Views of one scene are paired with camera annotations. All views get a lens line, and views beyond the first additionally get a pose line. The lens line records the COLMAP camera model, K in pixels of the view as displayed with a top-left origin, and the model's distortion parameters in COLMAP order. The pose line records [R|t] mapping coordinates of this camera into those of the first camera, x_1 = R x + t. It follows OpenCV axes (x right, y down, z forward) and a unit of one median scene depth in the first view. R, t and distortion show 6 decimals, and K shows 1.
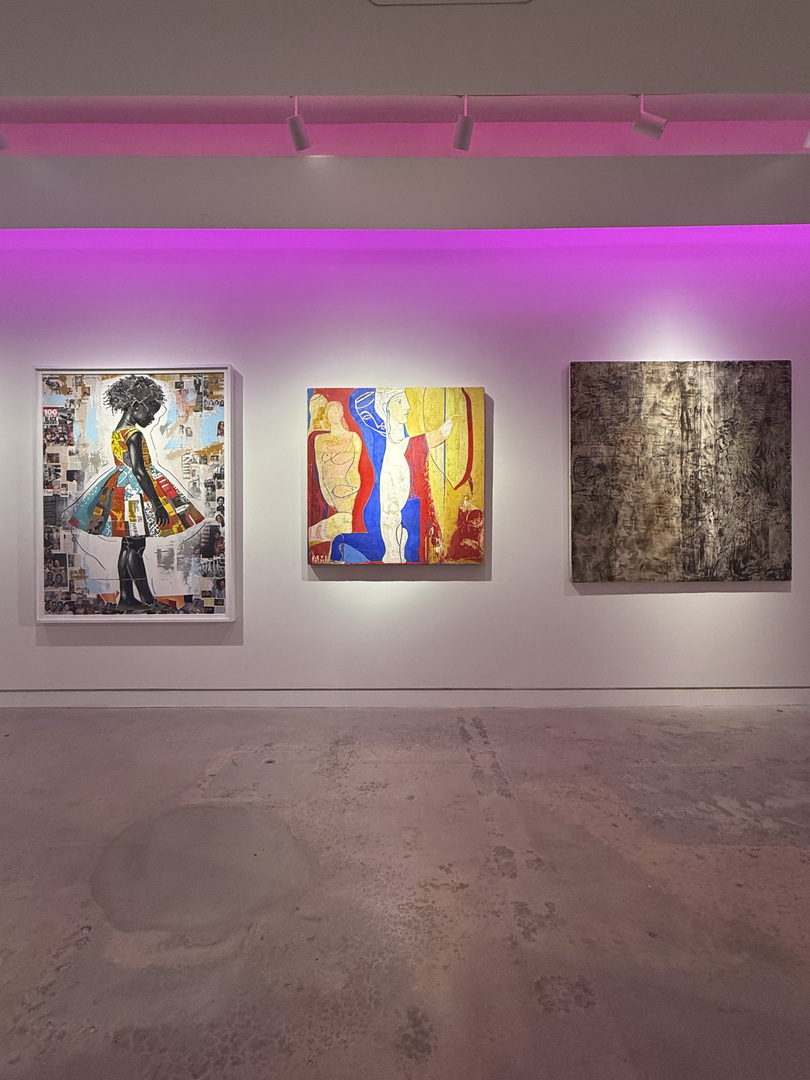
lens RADIAL K [[534.8, 0, 405.0], [0, 534.8, 540.1], [0, 0, 1]] dist [-0.001985, 0.000237]
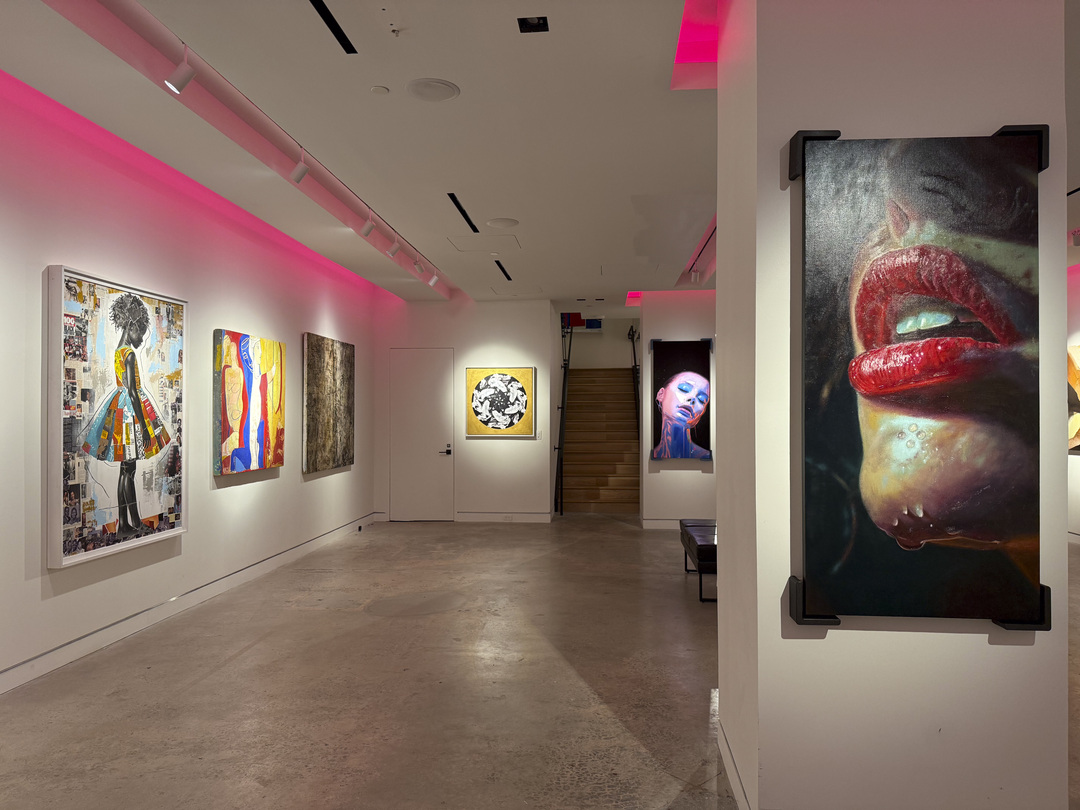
lens RADIAL K [[747.0, 0, 534.2], [0, 747.0, 411.8], [0, 0, 1]] dist [-0.002630, -0.027363]
pose [[0.091760, 0.009030, 0.995740, -1.782723], [0.001226, 0.999957, -0.009182, -0.080613], [-0.995780, 0.002064, 0.091745, 0.145999]]
